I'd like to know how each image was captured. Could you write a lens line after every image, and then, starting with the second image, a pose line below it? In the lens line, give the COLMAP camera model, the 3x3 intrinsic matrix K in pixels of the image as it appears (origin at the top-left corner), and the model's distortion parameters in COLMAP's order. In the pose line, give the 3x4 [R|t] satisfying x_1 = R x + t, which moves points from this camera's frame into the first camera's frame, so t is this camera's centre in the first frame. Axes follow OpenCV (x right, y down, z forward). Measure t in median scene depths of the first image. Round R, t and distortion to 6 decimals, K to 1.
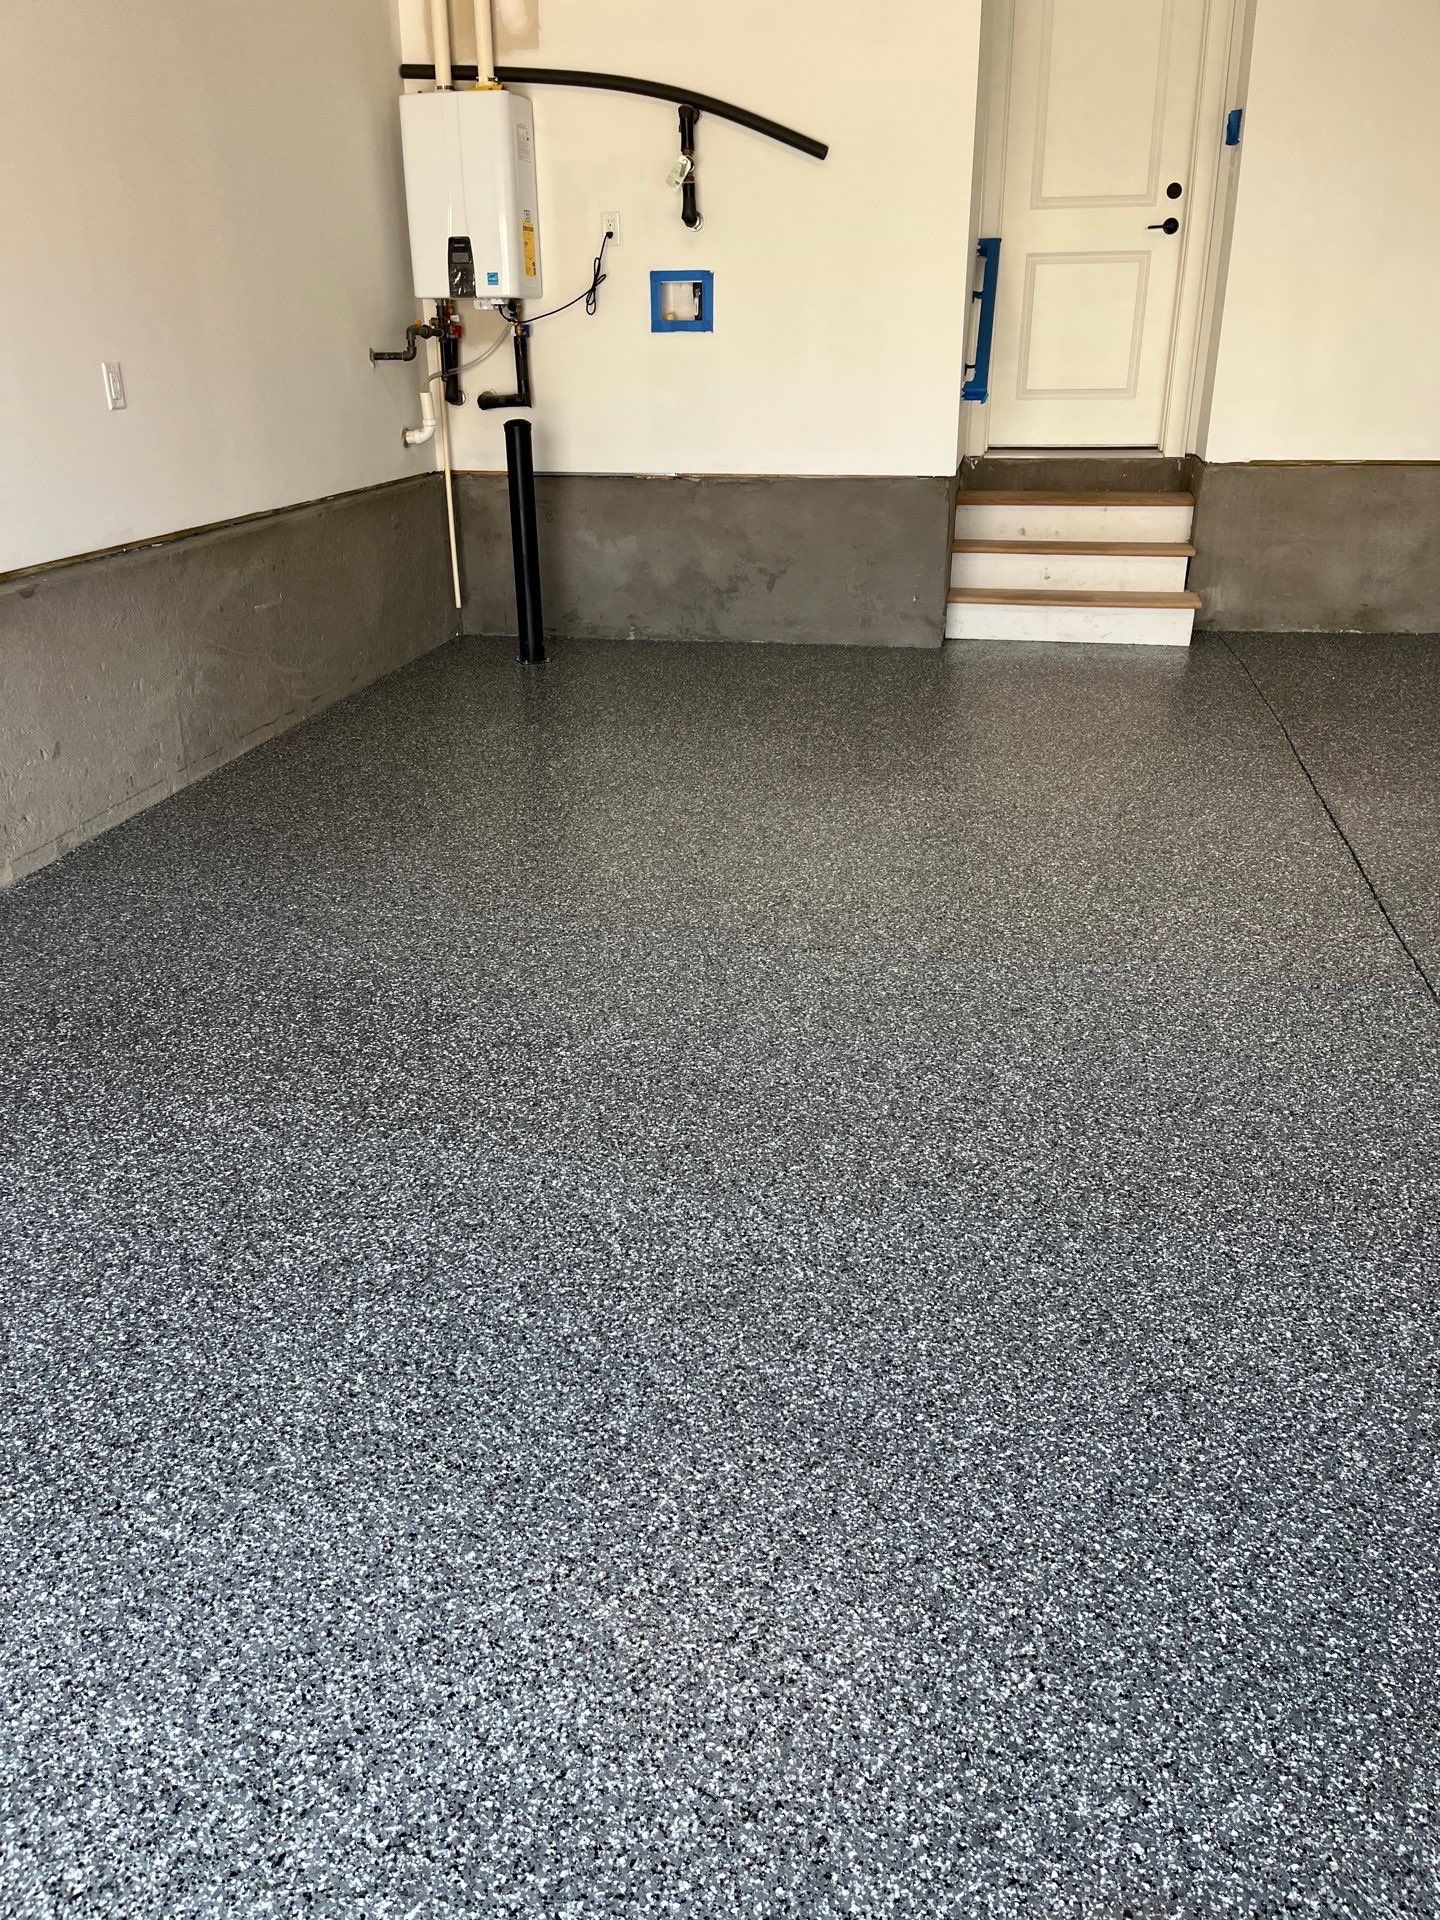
lens RADIAL K [[1451.5, 0, 708.3], [0, 1451.5, 981.9], [0, 0, 1]] dist [0.060808, -0.085814]
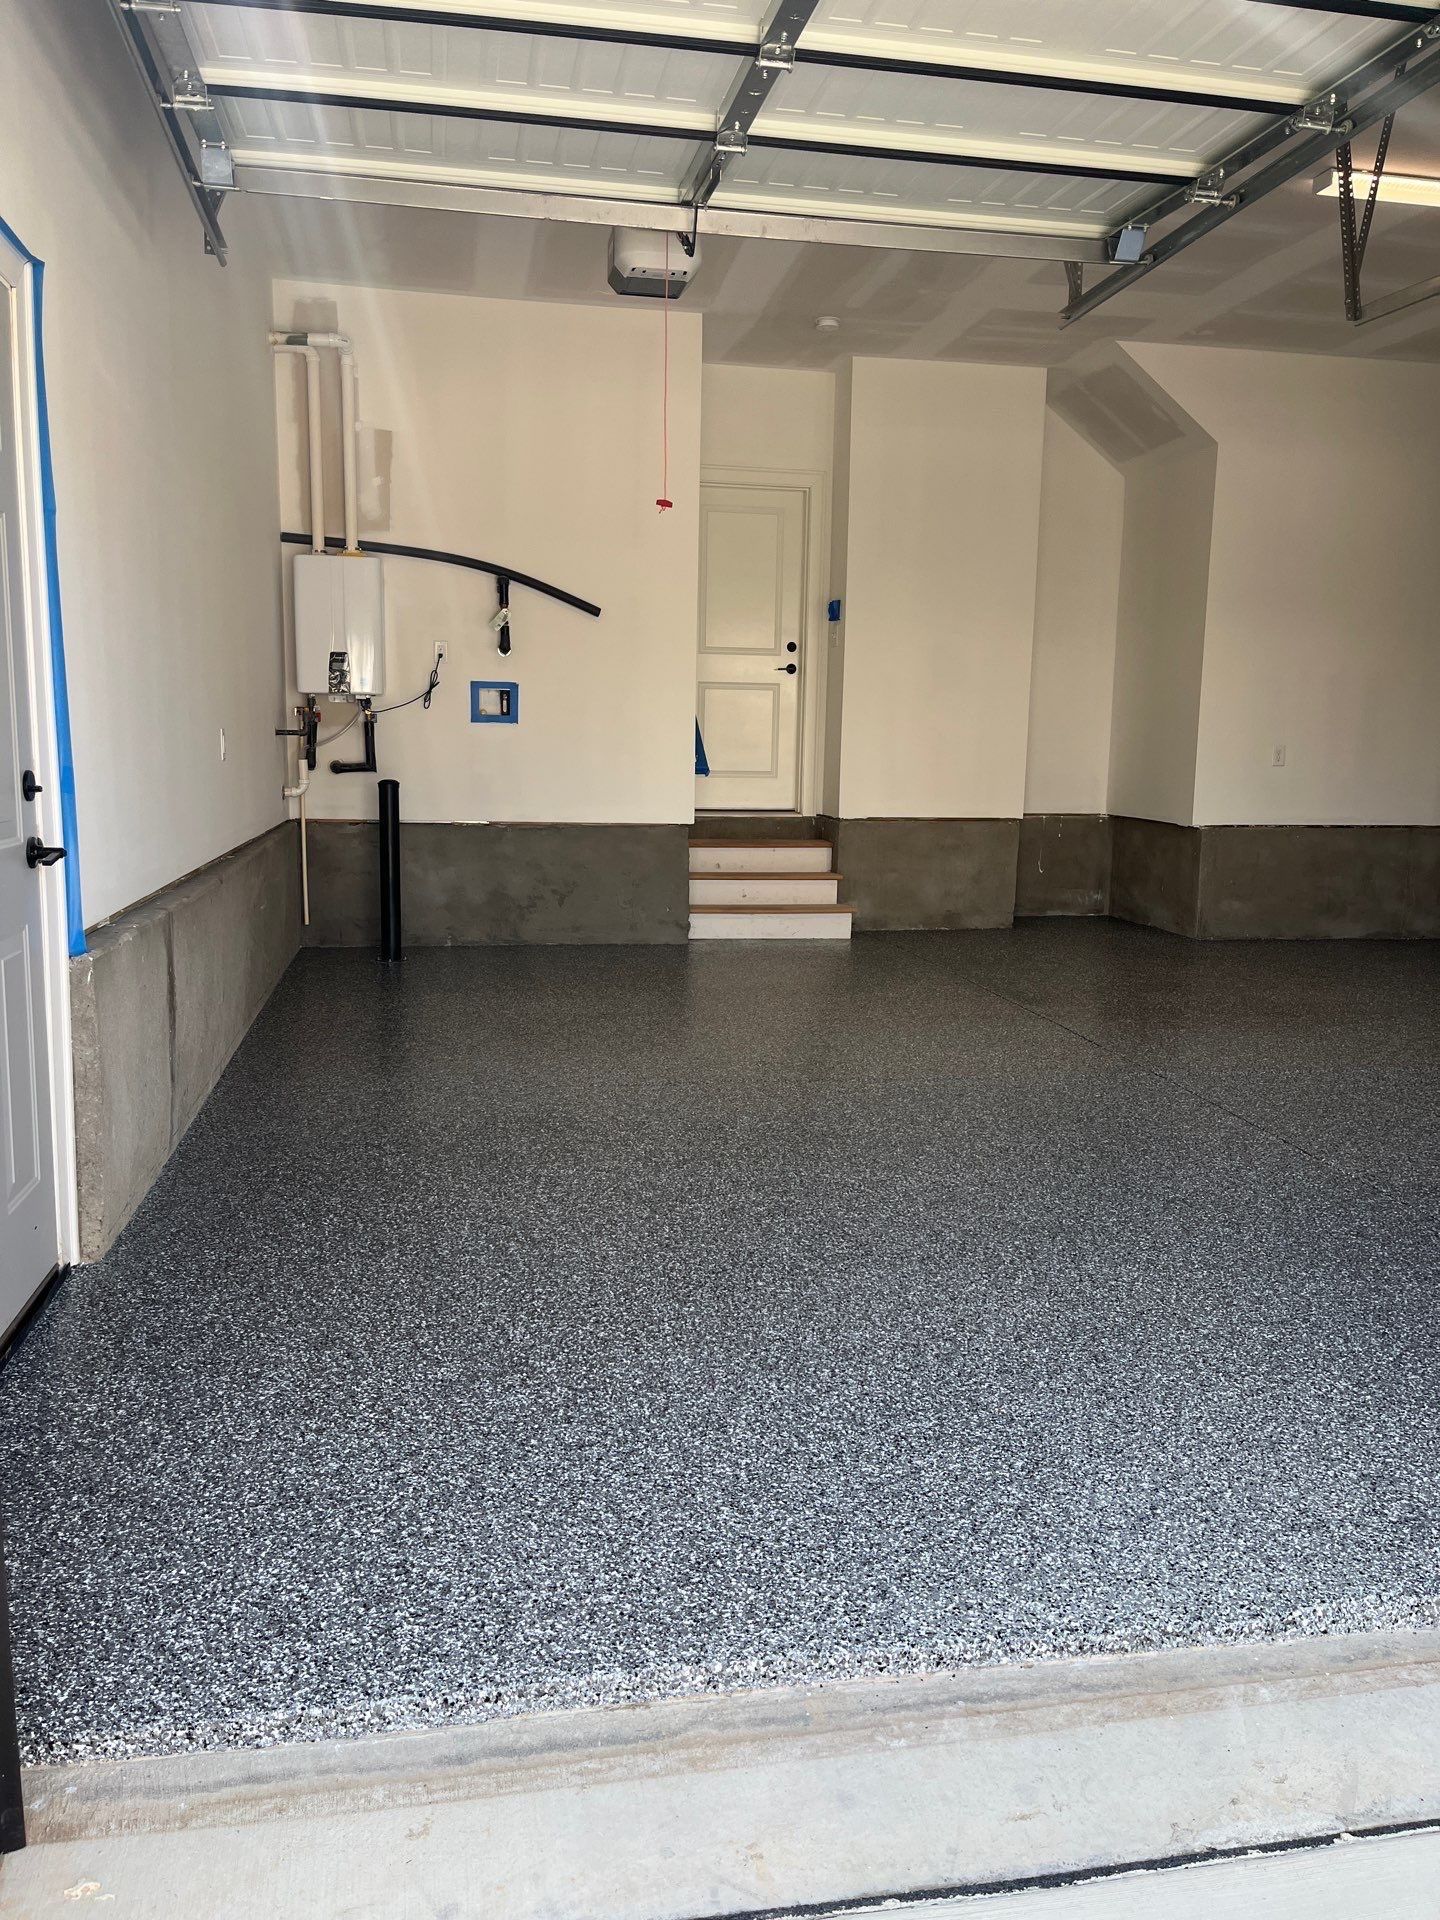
lens RADIAL K [[1451.5, 0, 713.3], [0, 1451.5, 963.8], [0, 0, 1]] dist [0.060808, -0.085814]
pose [[0.928446, -0.030769, 0.370190, -0.457752], [0.126890, 0.962889, -0.238210, 0.162639], [-0.349122, 0.268139, 0.897895, -0.308143]]
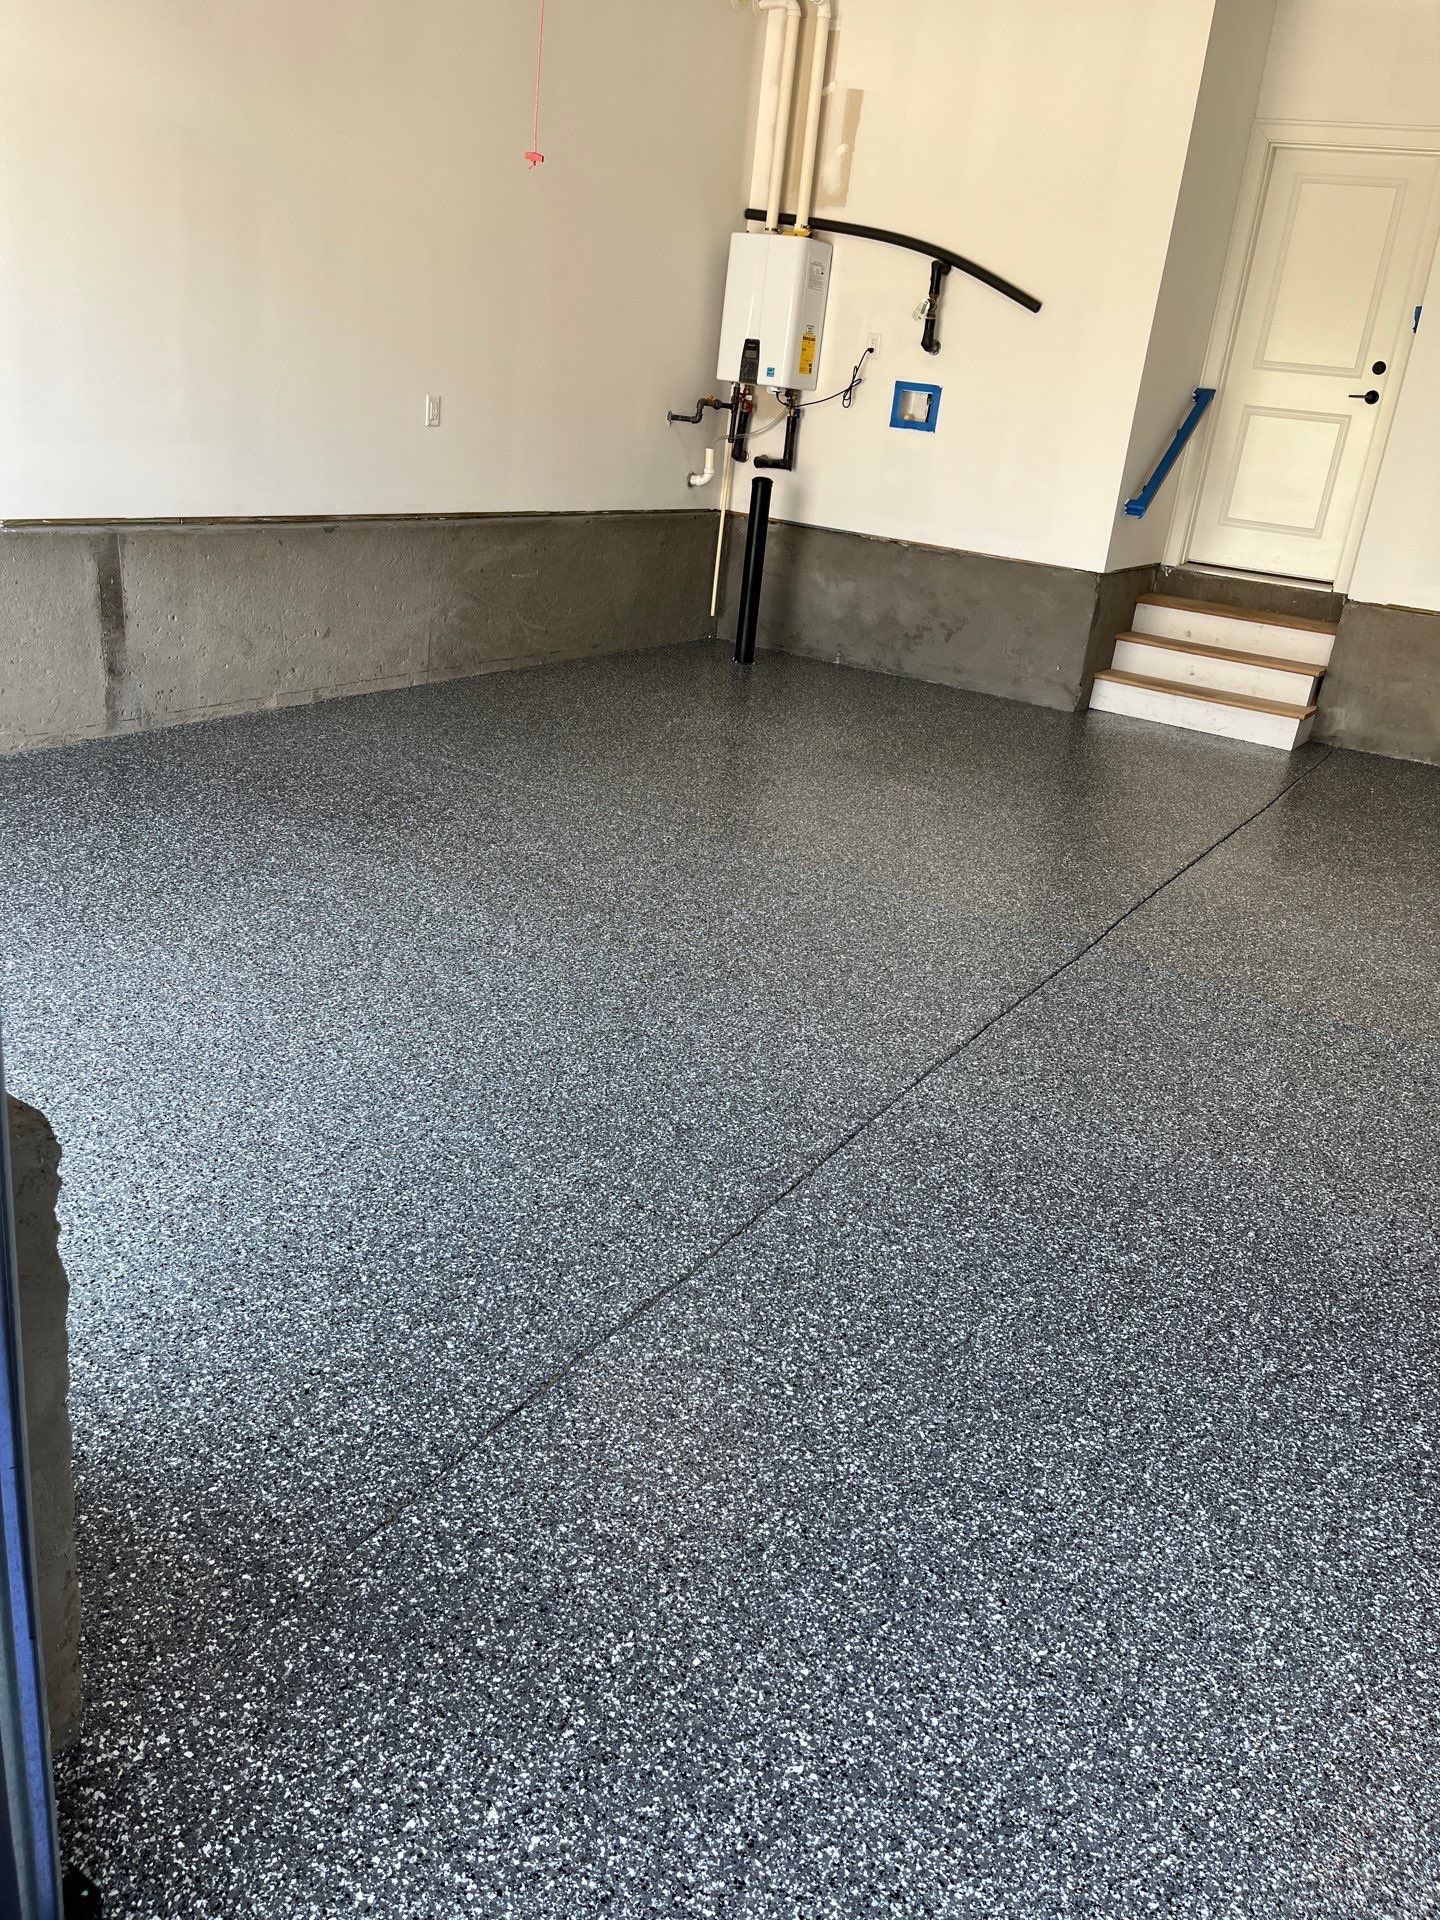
lens RADIAL K [[1451.5, 0, 729.7], [0, 1451.5, 952.6], [0, 0, 1]] dist [0.060808, -0.085814]
pose [[0.932982, 0.229149, -0.277551, 0.392314], [-0.246642, 0.968662, -0.029344, 0.093174], [0.262129, 0.095834, 0.960263, -0.283762]]
